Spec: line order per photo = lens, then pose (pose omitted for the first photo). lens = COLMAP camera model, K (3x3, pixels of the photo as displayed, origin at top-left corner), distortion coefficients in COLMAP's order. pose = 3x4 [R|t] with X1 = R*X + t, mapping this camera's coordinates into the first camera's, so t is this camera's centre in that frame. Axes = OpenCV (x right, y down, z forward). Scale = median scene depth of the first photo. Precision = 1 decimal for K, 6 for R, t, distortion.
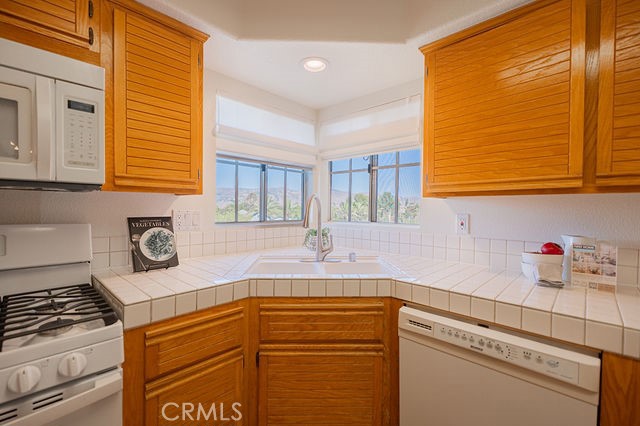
lens RADIAL K [[283.5, 0, 322.2], [0, 283.5, 211.8], [0, 0, 1]] dist [0.002671, 0.000346]
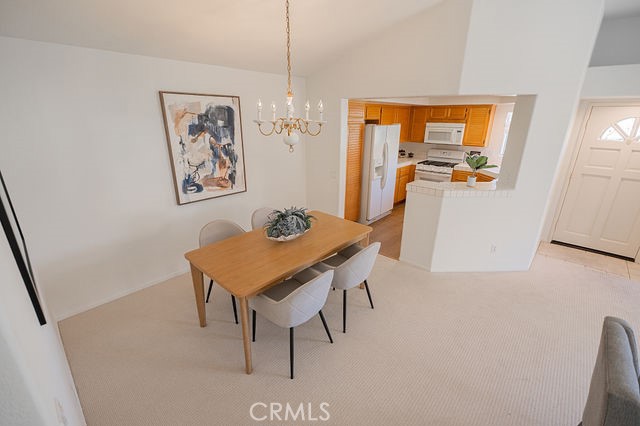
lens RADIAL K [[283.5, 0, 318.7], [0, 283.5, 211.8], [0, 0, 1]] dist [0.002671, 0.000346]
pose [[0.015857, 0.314945, -0.948977, 3.973534], [-0.027152, 0.948882, 0.314460, -0.434638], [0.999506, 0.020780, 0.023598, -1.534964]]
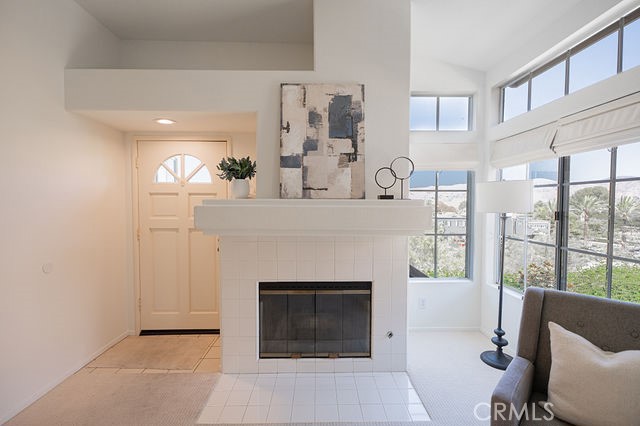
lens RADIAL K [[283.5, 0, 319.3], [0, 283.5, 212.4], [0, 0, 1]] dist [0.002671, 0.000346]
pose [[0.695833, 0.017360, -0.717994, 3.475158], [-0.008081, 0.999834, 0.016343, -0.090891], [0.718158, -0.005570, 0.695858, 0.909735]]
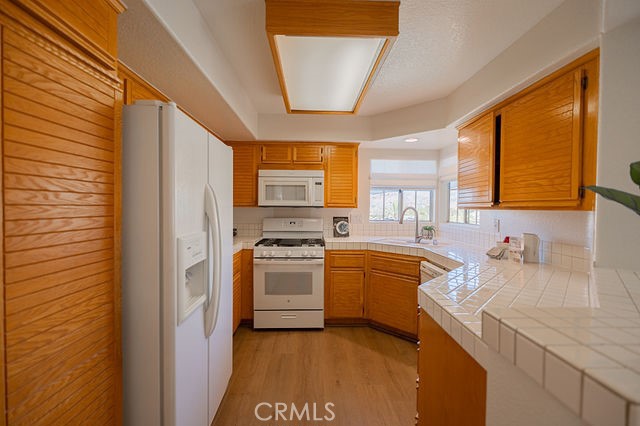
lens RADIAL K [[283.5, 0, 319.8], [0, 283.5, 211.9], [0, 0, 1]] dist [0.002671, 0.000346]
pose [[0.707133, 0.011040, -0.706995, 1.204918], [-0.014529, 0.999894, 0.001081, -0.030047], [0.706932, 0.009508, 0.707218, -1.063976]]
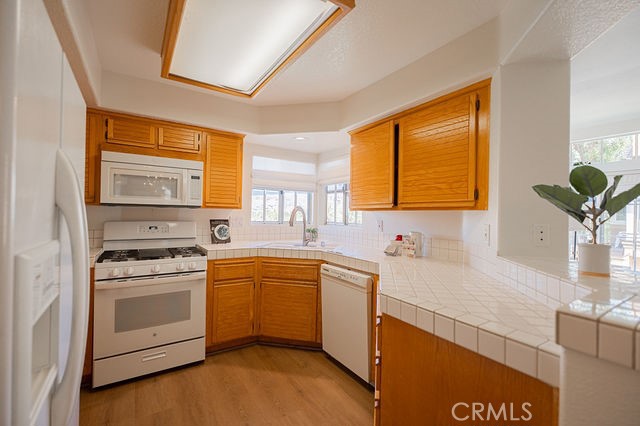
lens RADIAL K [[283.5, 0, 319.7], [0, 283.5, 211.7], [0, 0, 1]] dist [0.002671, 0.000346]
pose [[0.971378, 0.007151, -0.237433, 0.725295], [-0.013658, 0.999575, -0.025771, 0.005133], [0.237147, 0.028276, 0.971062, -1.024525]]
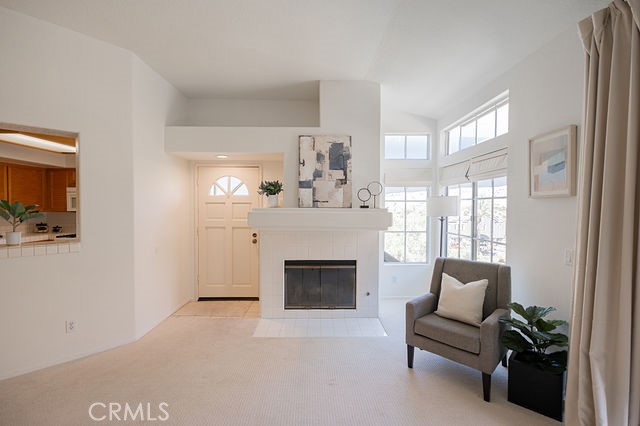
lens RADIAL K [[283.5, 0, 320.8], [0, 283.5, 212.0], [0, 0, 1]] dist [0.002671, 0.000346]
pose [[0.697566, 0.007750, -0.716479, 4.219662], [-0.010249, 0.999947, 0.000838, -0.105005], [0.716448, 0.006759, 0.697608, 0.146884]]
